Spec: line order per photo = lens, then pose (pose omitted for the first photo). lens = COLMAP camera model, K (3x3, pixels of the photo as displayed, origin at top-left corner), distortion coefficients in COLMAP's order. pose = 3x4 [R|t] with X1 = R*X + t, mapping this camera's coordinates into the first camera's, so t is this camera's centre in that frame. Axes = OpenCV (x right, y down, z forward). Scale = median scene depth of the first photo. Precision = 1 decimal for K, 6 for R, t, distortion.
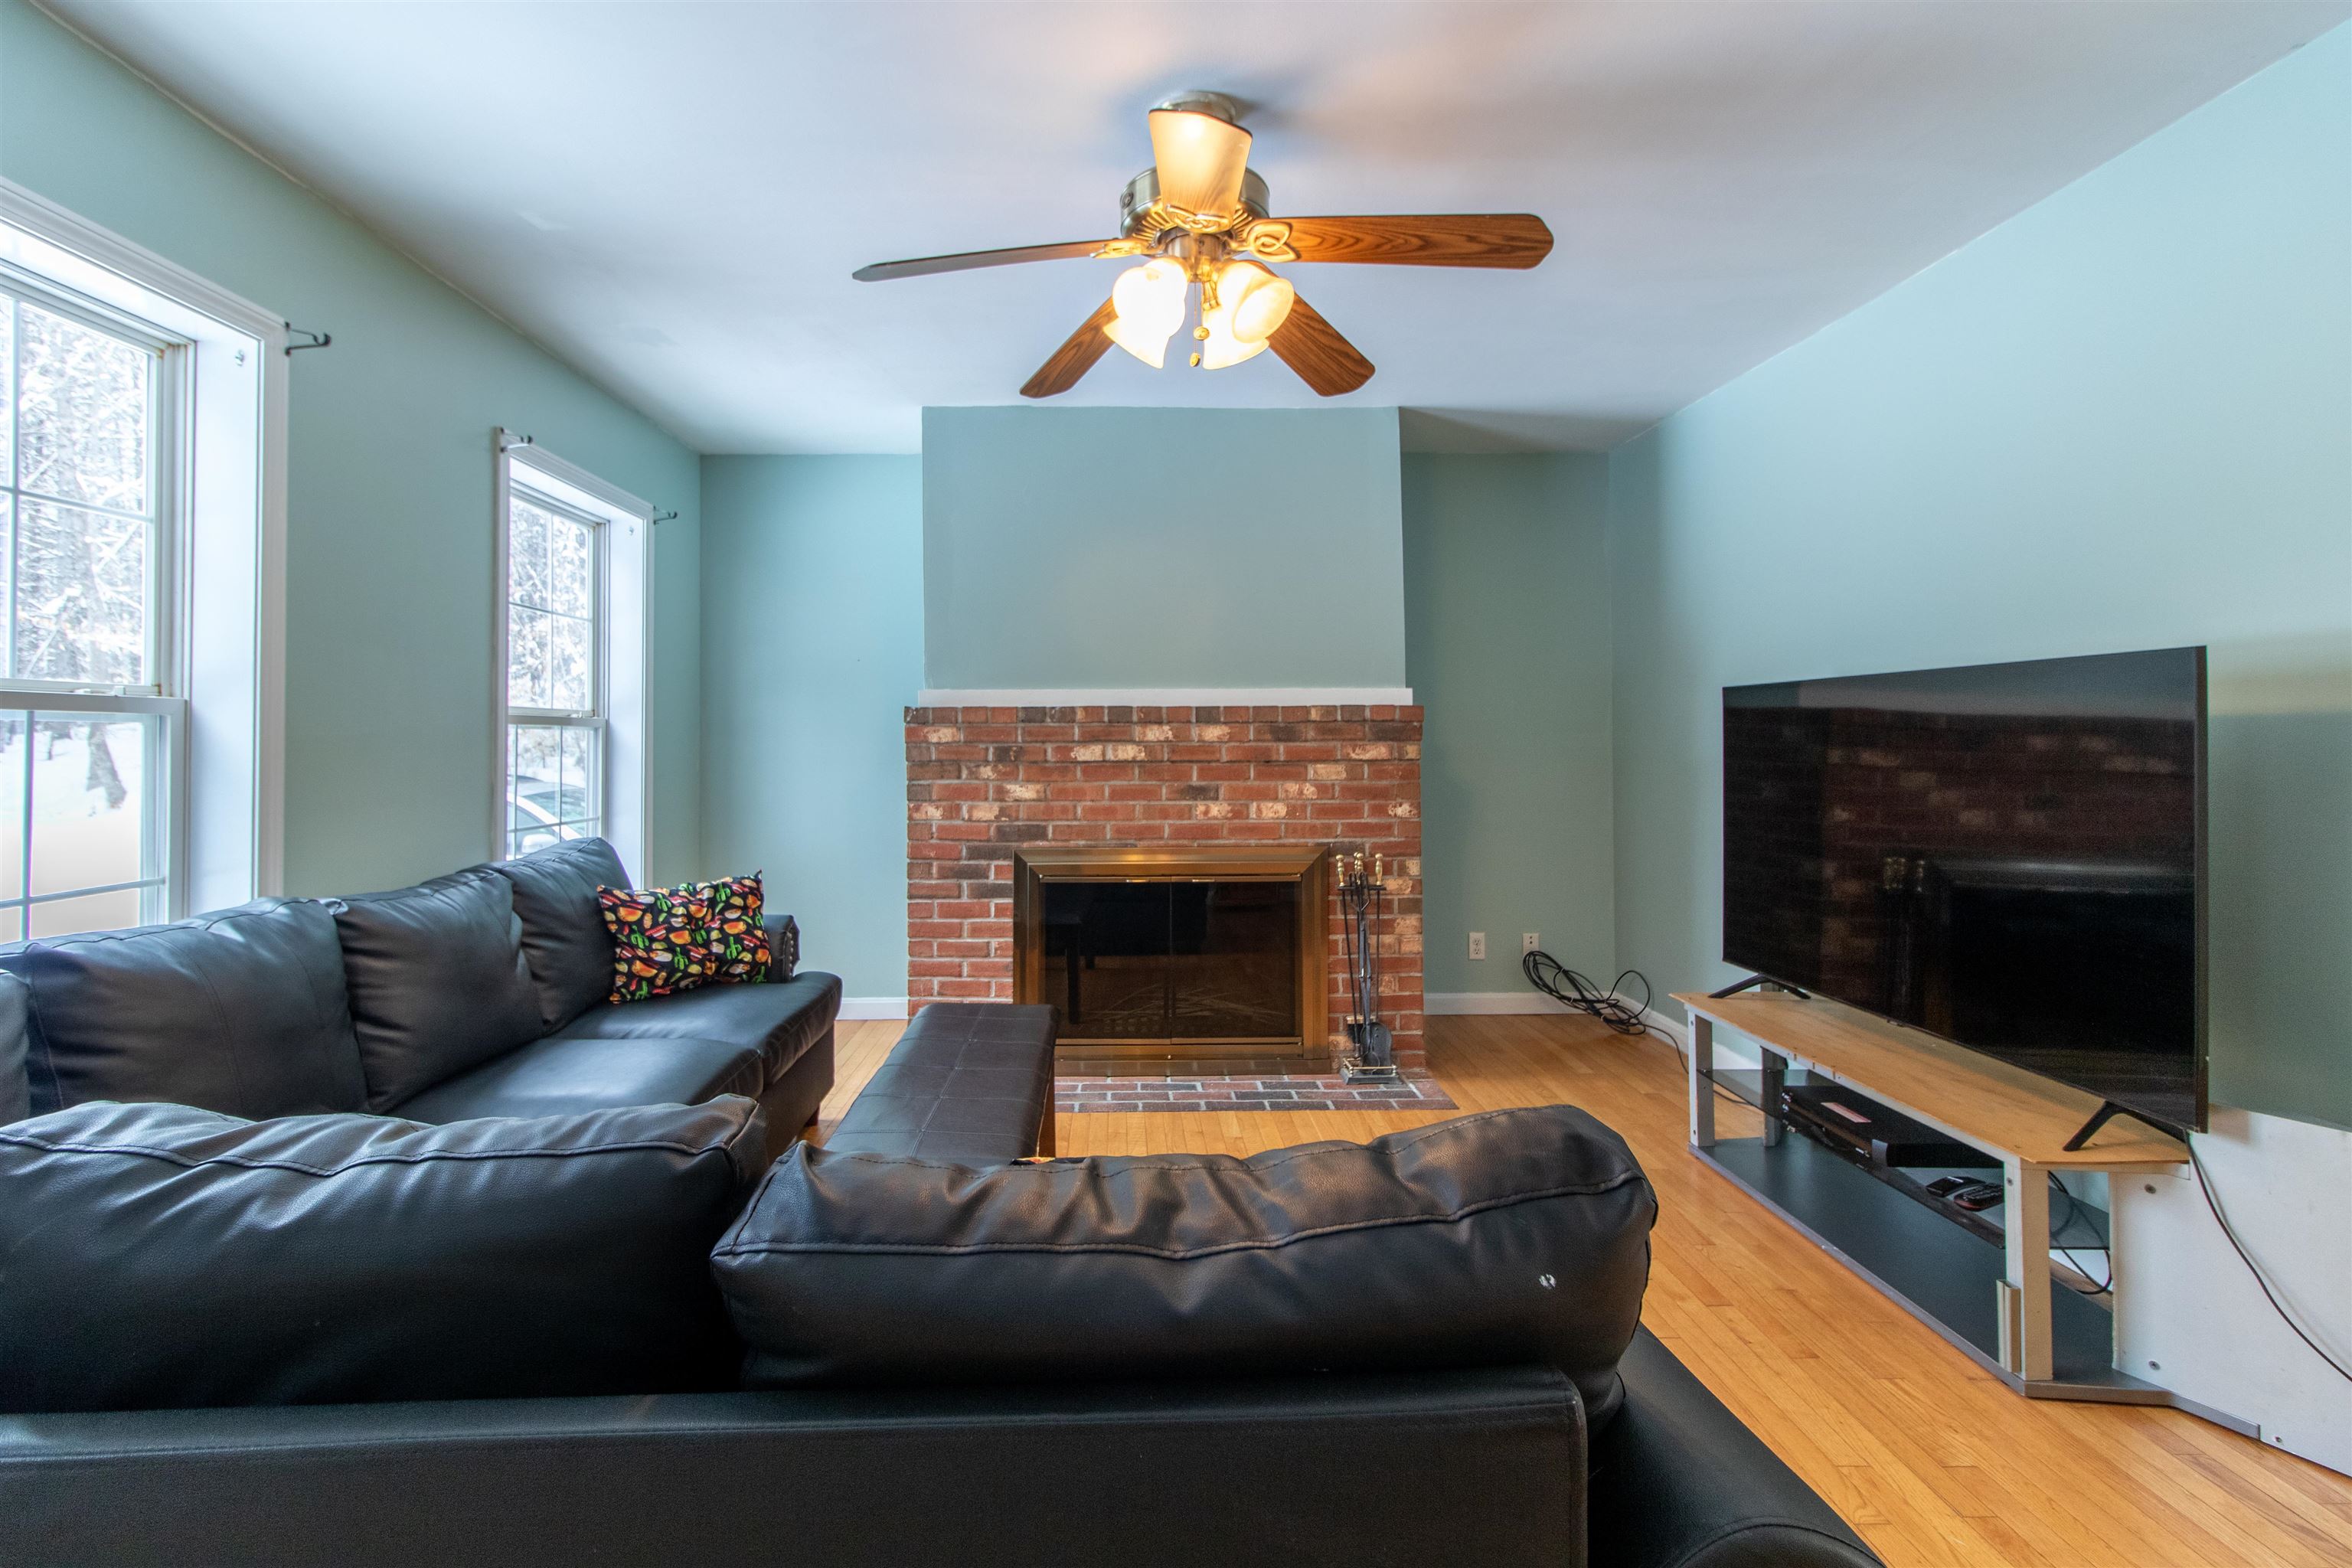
lens RADIAL K [[1109.3, 0, 1129.3], [0, 1109.3, 716.1], [0, 0, 1]] dist [-0.001220, 0.000331]
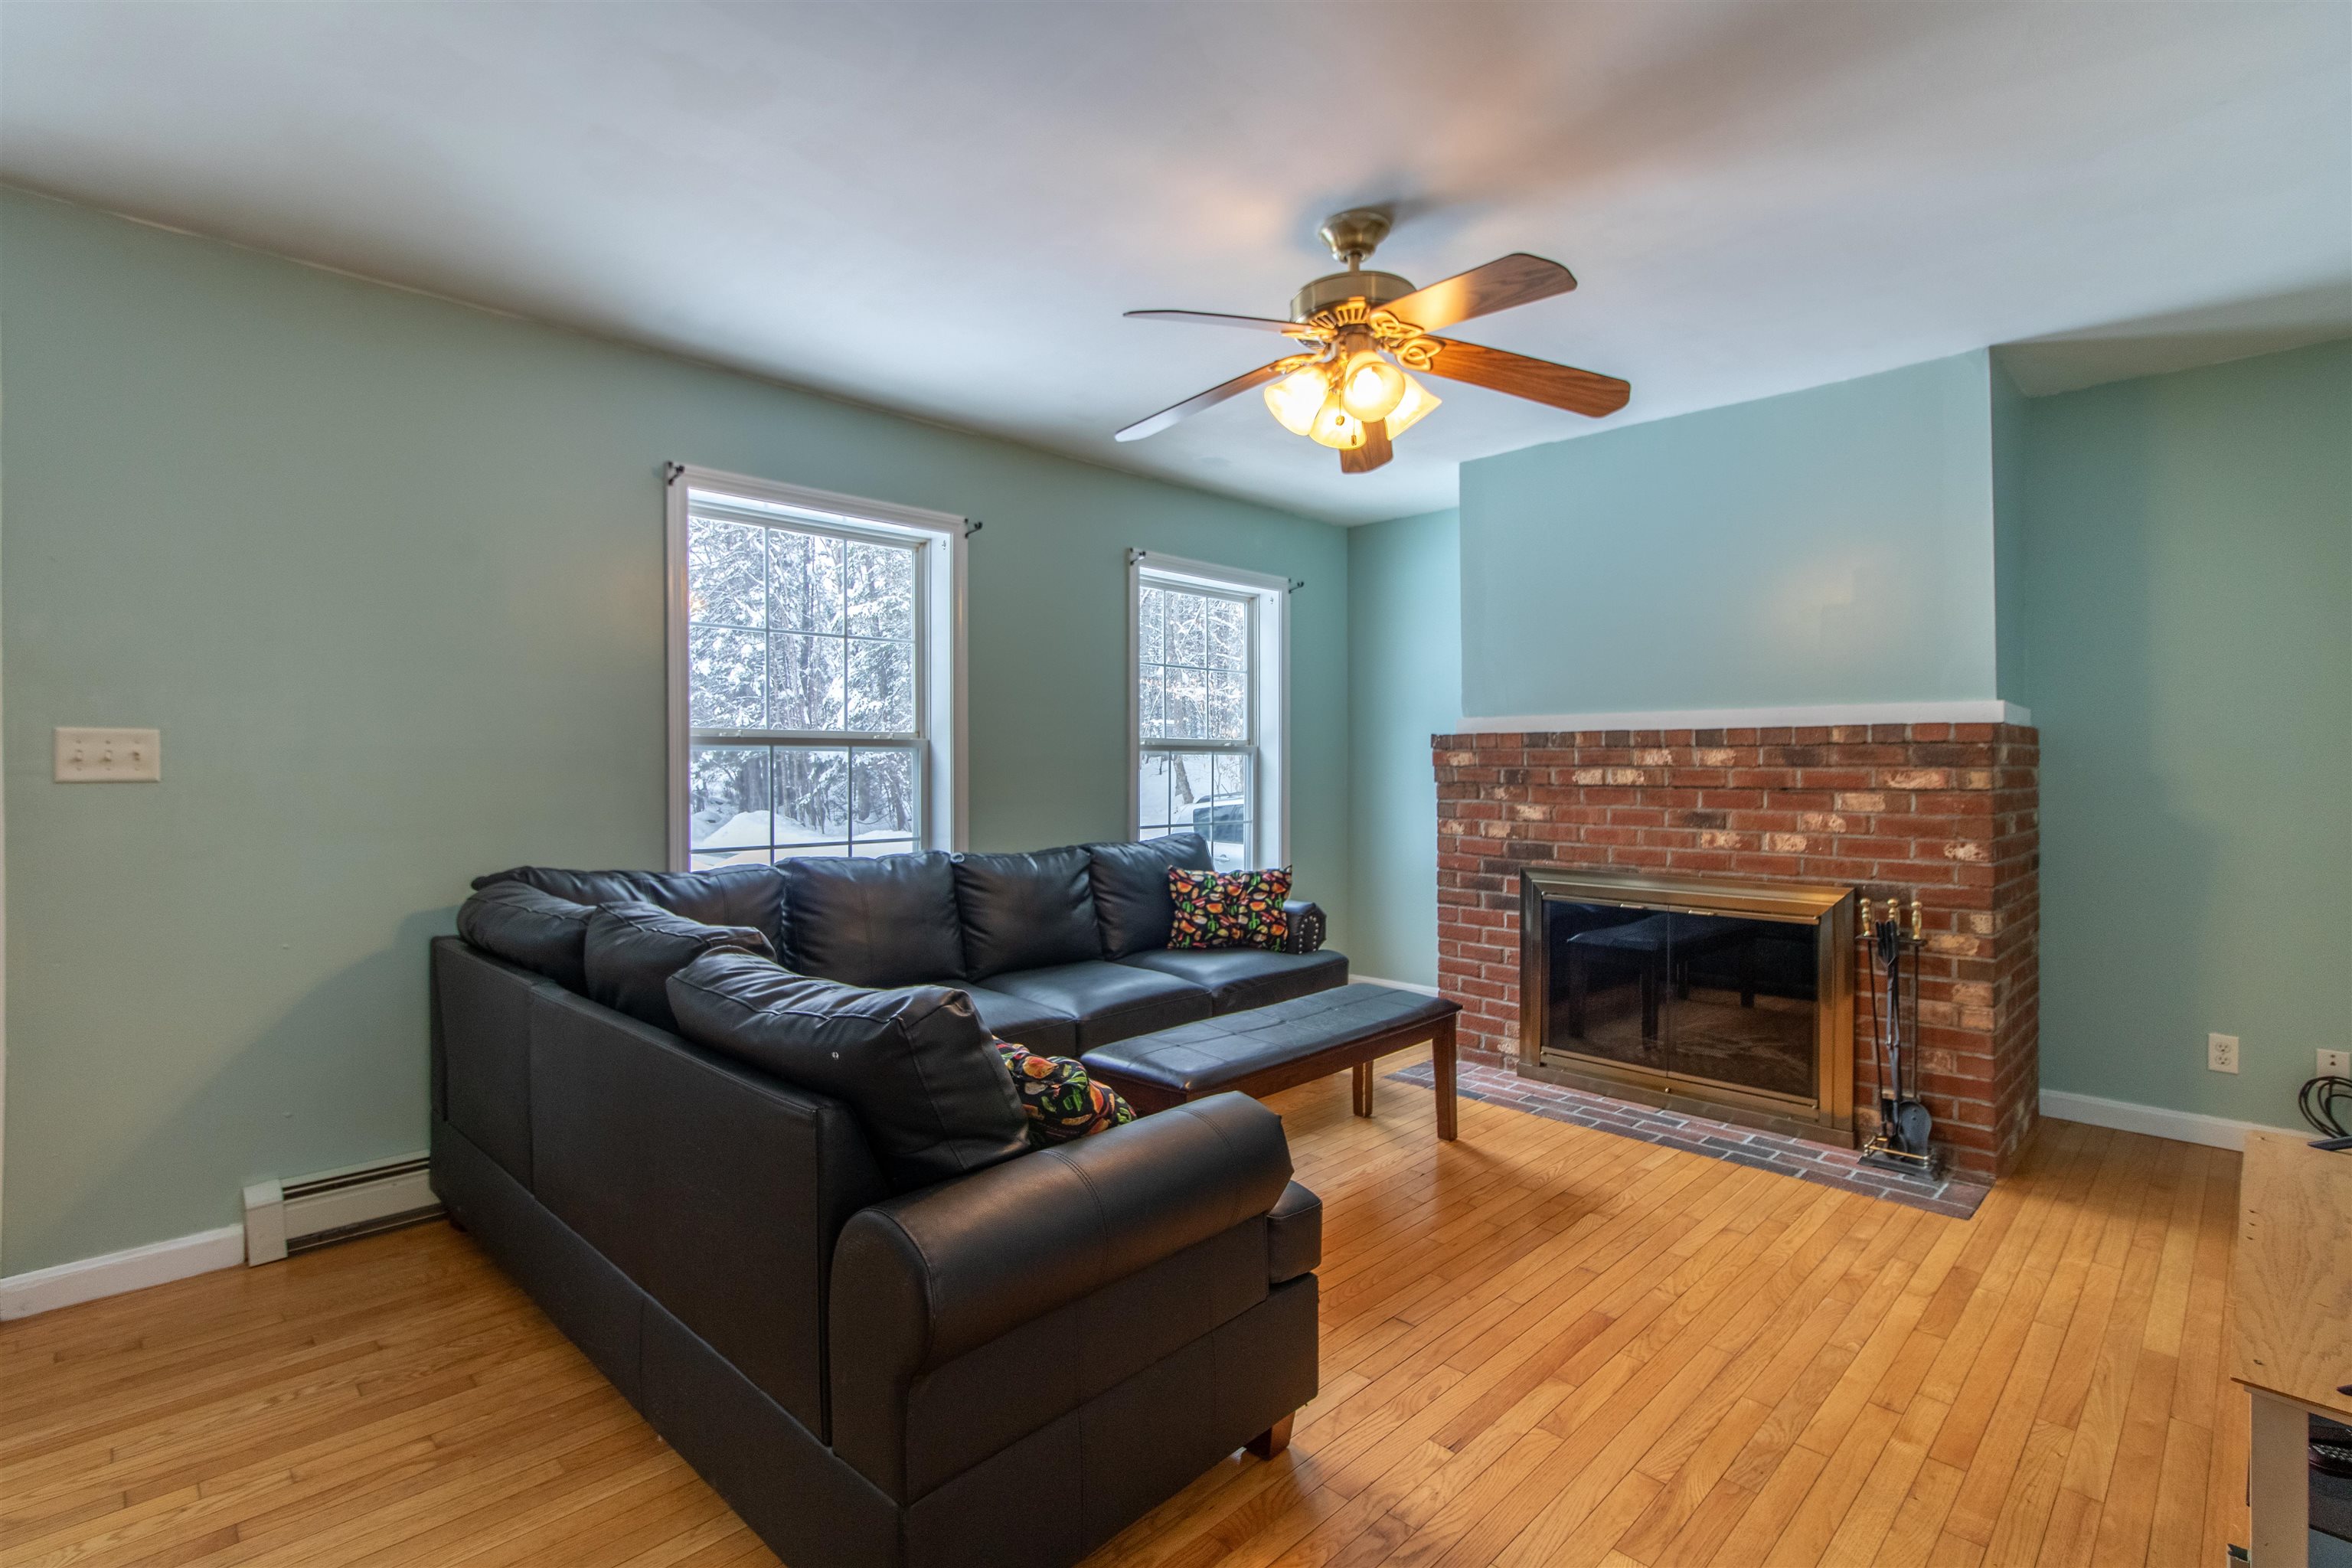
lens RADIAL K [[1098.4, 0, 1181.1], [0, 1098.4, 767.9], [0, 0, 1]] dist [-0.001450, 0.000654]
pose [[0.695495, 0.006169, -0.718504, 0.427314], [0.012269, 0.999715, 0.020459, -0.000190], [0.718426, -0.023044, 0.695222, 0.030692]]
